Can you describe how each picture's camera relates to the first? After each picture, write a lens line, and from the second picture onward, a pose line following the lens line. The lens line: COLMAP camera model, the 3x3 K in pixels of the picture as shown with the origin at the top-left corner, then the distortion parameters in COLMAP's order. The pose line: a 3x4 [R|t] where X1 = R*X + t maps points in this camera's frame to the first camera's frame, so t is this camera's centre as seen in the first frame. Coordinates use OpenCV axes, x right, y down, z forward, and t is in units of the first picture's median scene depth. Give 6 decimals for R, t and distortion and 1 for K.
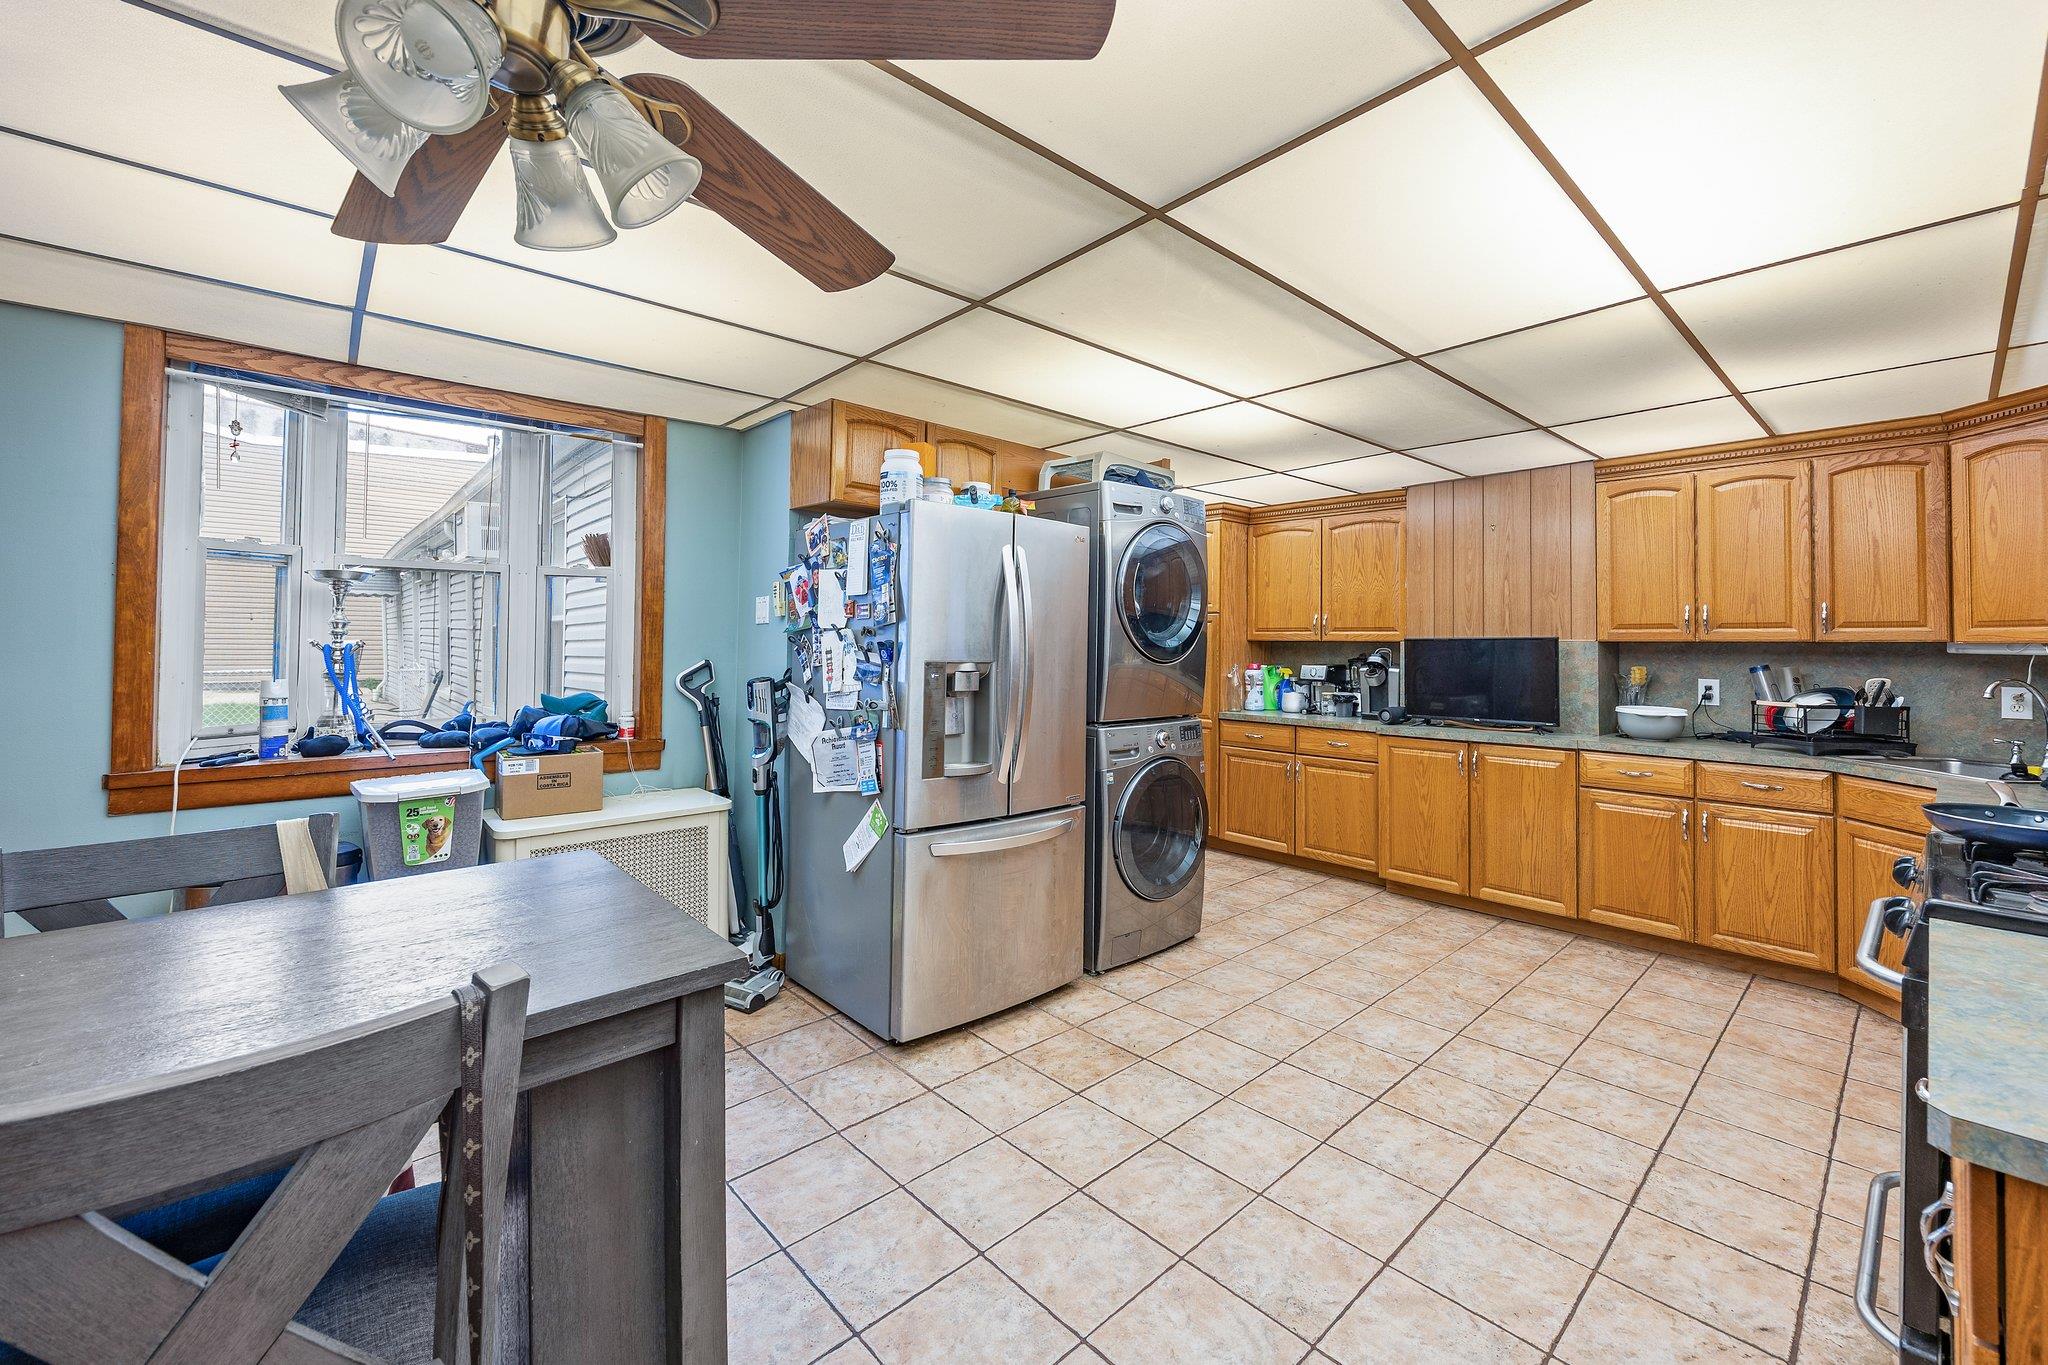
lens RADIAL K [[814.2, 0, 1025.2], [0, 814.2, 639.5], [0, 0, 1]] dist [-0.006672, 0.000822]
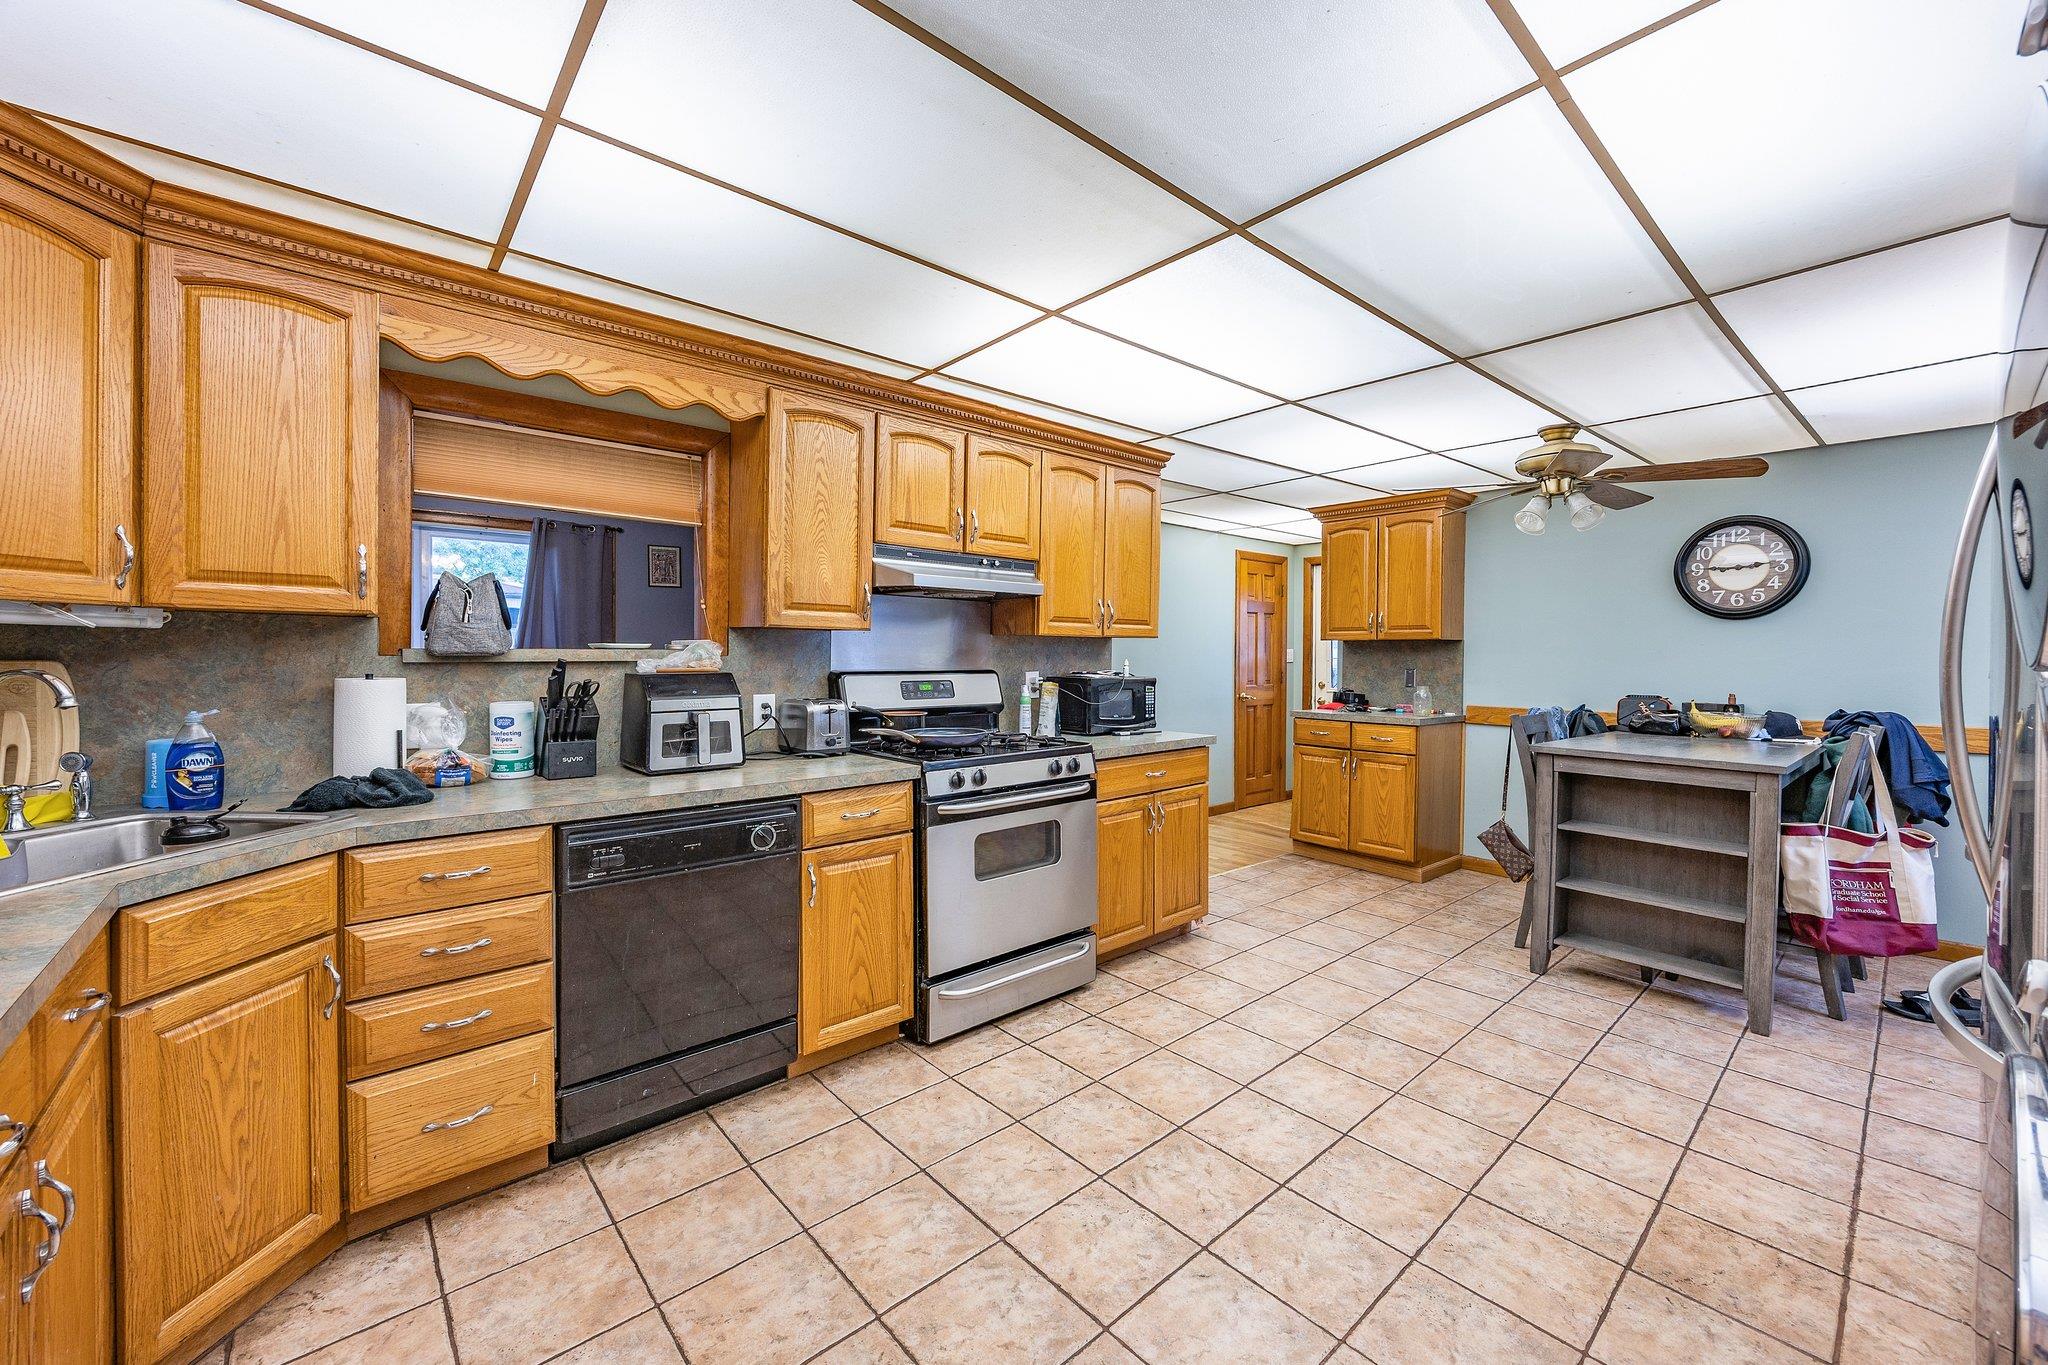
lens RADIAL K [[814.2, 0, 1029.0], [0, 814.2, 656.7], [0, 0, 1]] dist [-0.006672, 0.000822]
pose [[-0.999939, -0.010747, 0.002543, 0.473354], [-0.010764, 0.999918, -0.006905, 0.030348], [-0.002469, -0.006932, -0.999973, 1.247739]]
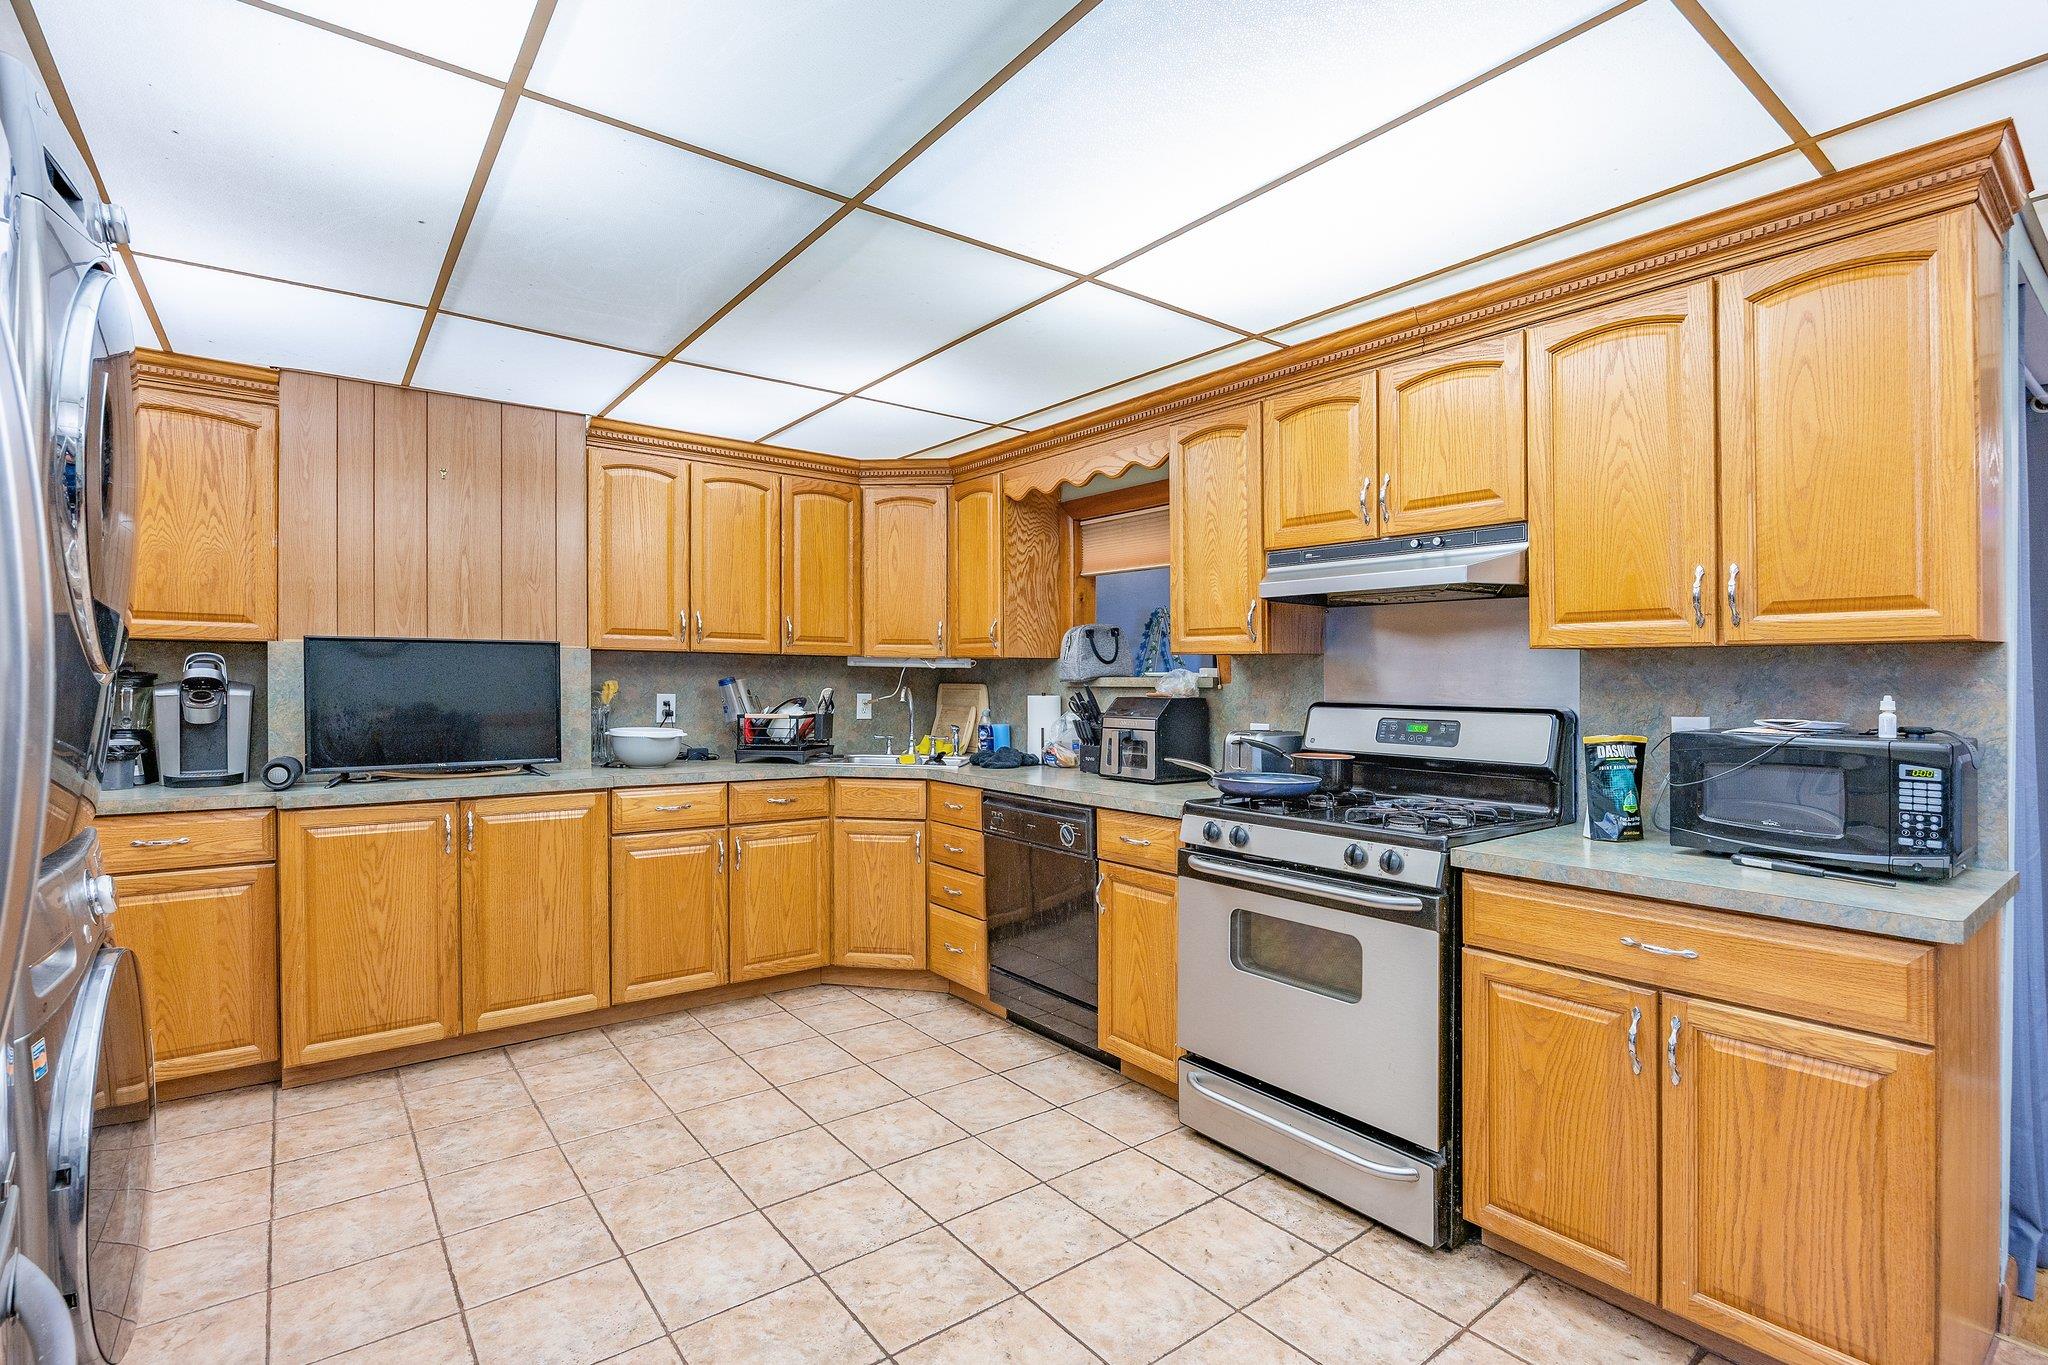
lens RADIAL K [[954.1, 0, 1020.9], [0, 954.1, 683.3], [0, 0, 1]] dist [-0.017659, 0.000145]
pose [[0.077270, -0.009138, 0.996968, -0.200944], [-0.017954, 0.999783, 0.010555, 0.021044], [-0.996848, -0.018715, 0.077090, 0.583070]]
